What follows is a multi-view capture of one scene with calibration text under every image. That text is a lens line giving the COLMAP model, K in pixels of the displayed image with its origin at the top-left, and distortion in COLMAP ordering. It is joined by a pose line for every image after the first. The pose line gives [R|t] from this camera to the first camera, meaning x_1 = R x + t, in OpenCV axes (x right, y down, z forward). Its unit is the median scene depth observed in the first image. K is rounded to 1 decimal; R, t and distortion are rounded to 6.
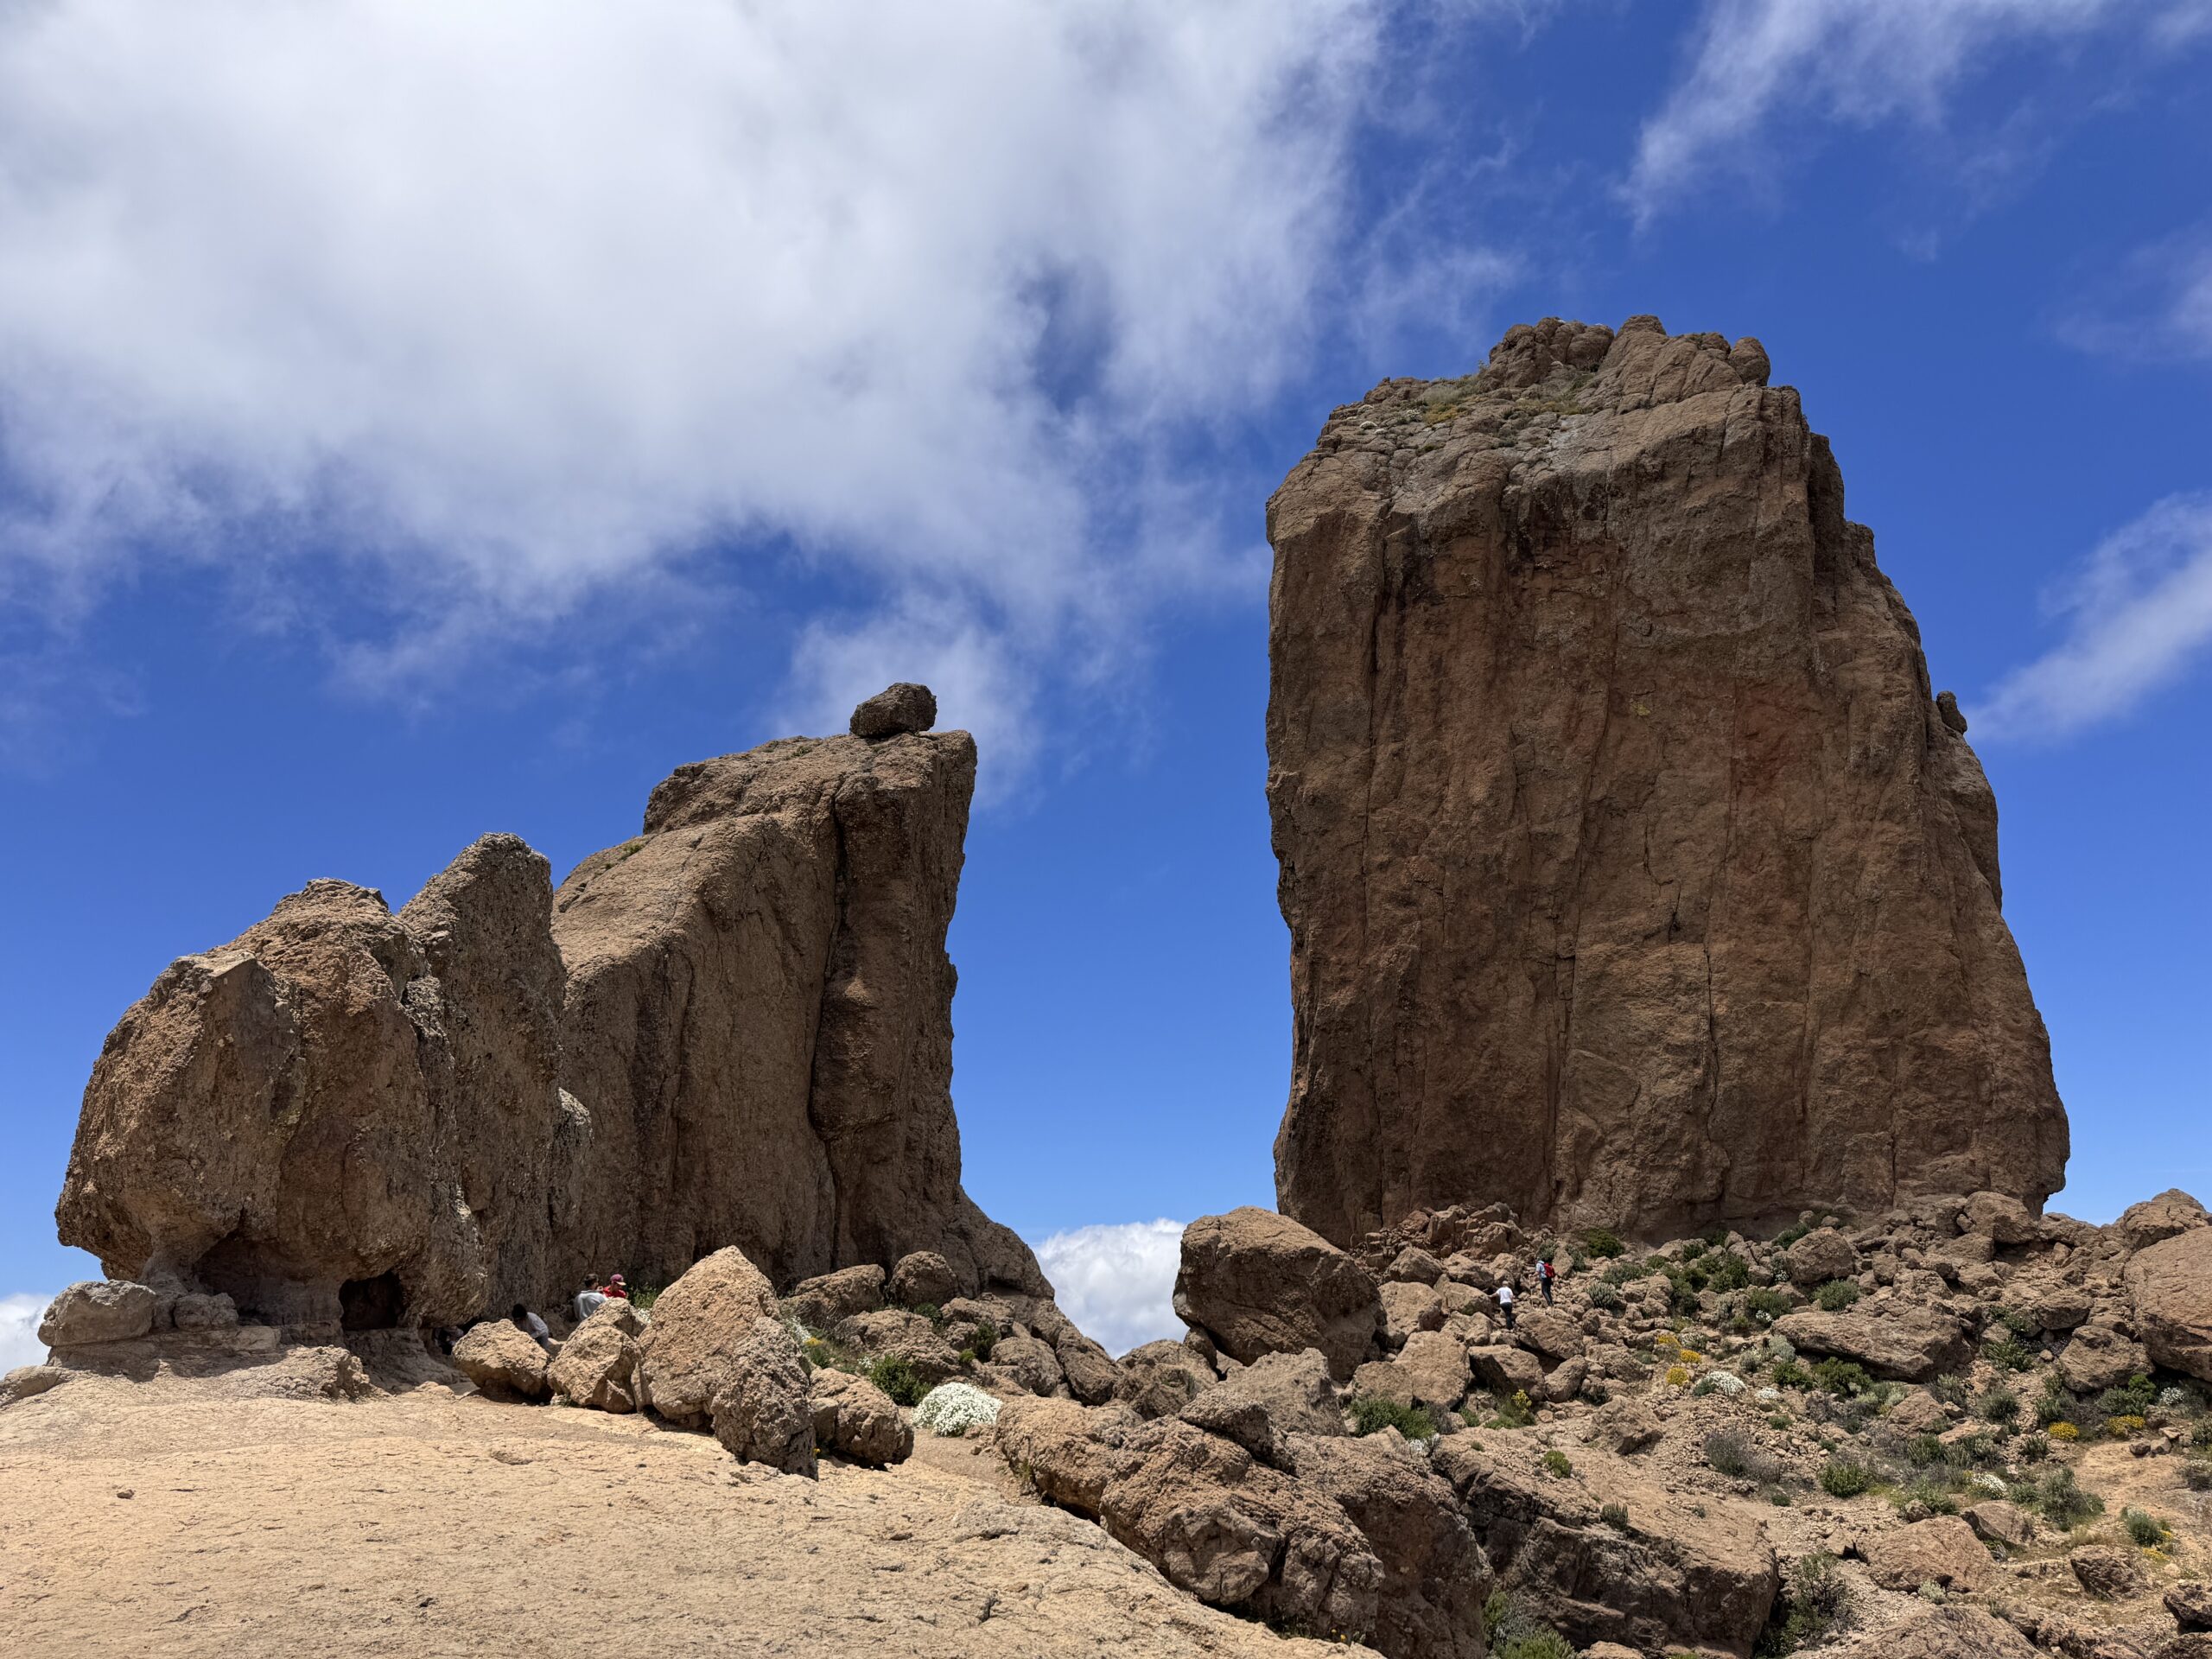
lens RADIAL K [[1514.3, 0, 1102.9], [0, 1514.3, 834.3], [0, 0, 1]] dist [0.159611, -0.292014]
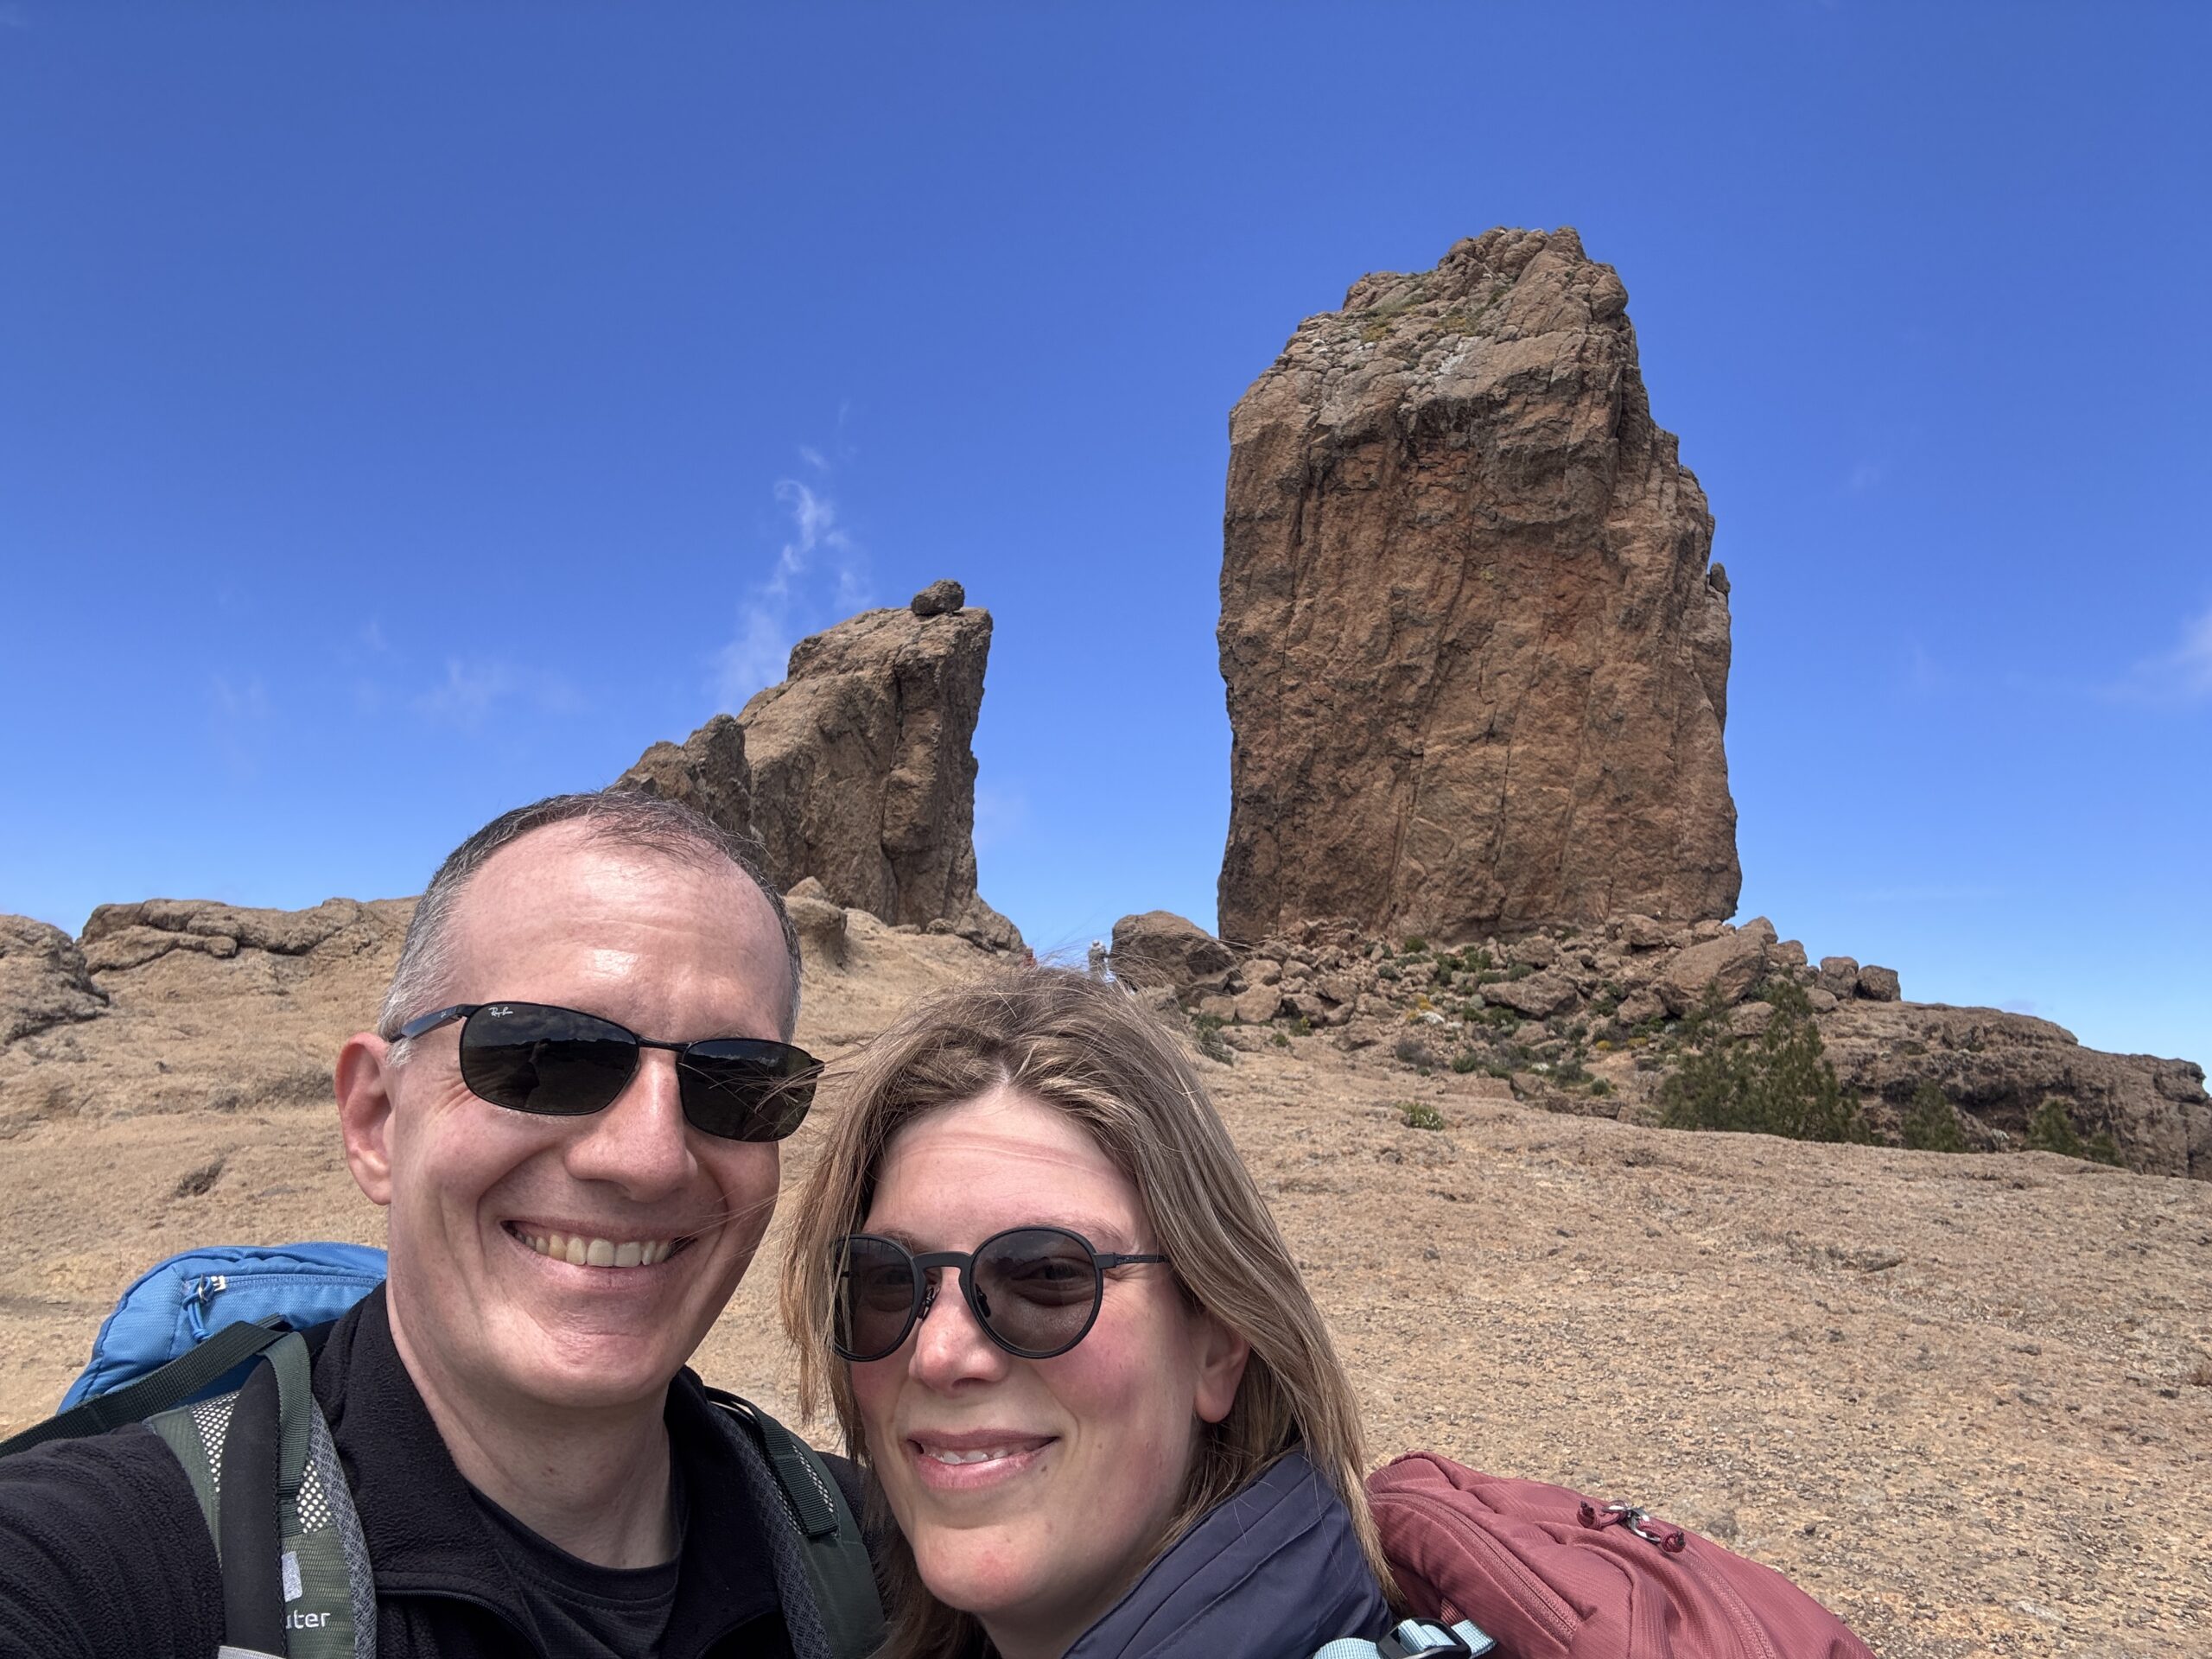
lens RADIAL K [[1541.4, 0, 1073.1], [0, 1541.4, 841.0], [0, 0, 1]] dist [0.105381, -0.001631]
pose [[0.993404, 0.025451, -0.111803, 0.149870], [-0.006831, 0.986459, 0.163864, -0.075901], [0.114459, -0.162020, 0.980127, -0.477496]]
